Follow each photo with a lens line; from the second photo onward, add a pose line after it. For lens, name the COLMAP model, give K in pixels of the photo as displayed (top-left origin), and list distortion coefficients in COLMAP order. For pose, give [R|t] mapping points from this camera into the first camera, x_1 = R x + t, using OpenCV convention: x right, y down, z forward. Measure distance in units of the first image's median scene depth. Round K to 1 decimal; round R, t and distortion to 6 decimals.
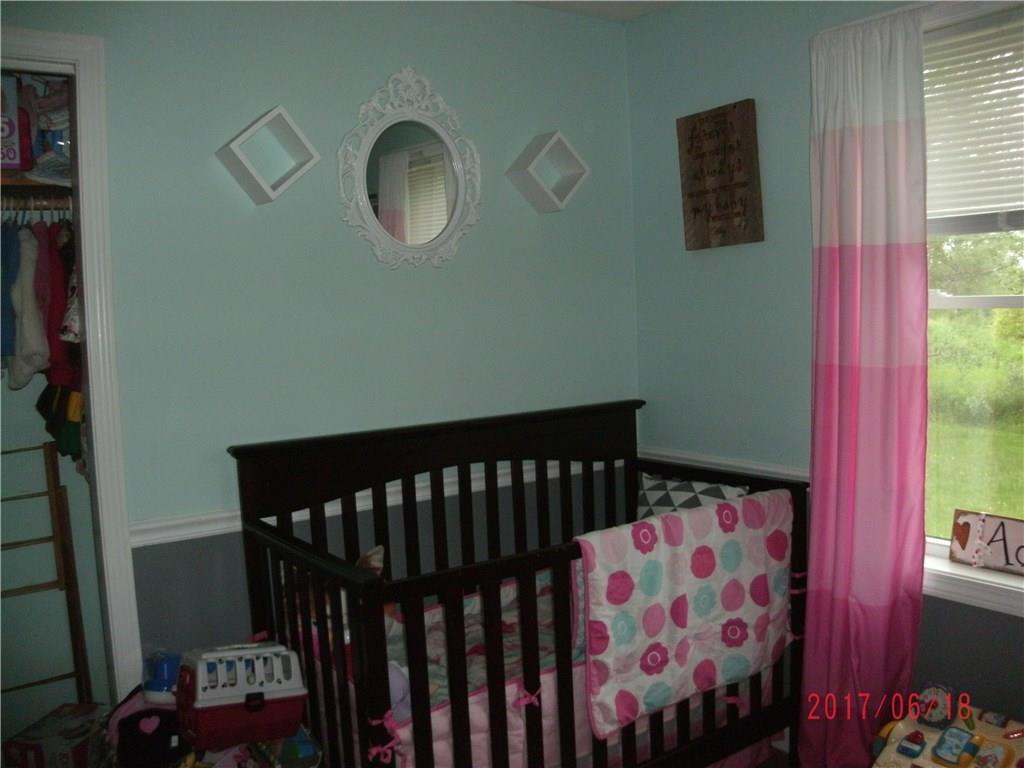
lens RADIAL K [[890.1, 0, 527.8], [0, 890.1, 384.2], [0, 0, 1]] dist [-0.220123, 0.164782]
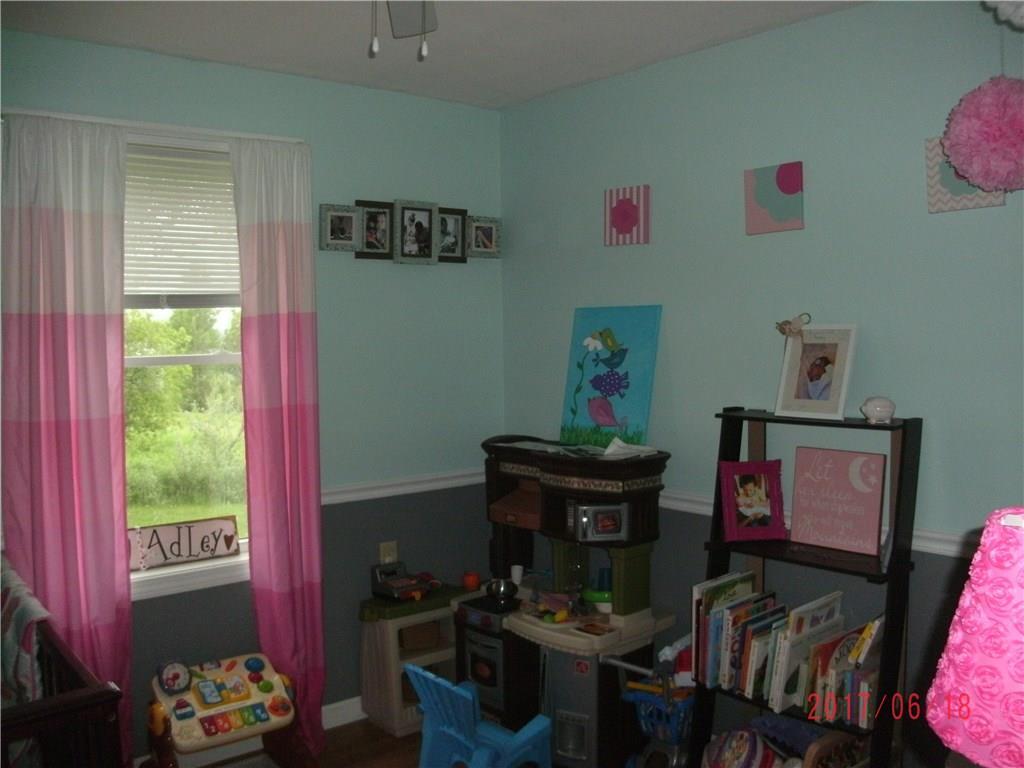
lens RADIAL K [[890.1, 0, 527.8], [0, 890.1, 384.2], [0, 0, 1]] dist [-0.220123, 0.164782]
pose [[-0.087762, -0.003274, 0.996136, -0.863114], [0.117322, 0.993001, 0.013600, -0.010952], [-0.989208, 0.118062, -0.086764, 0.551614]]
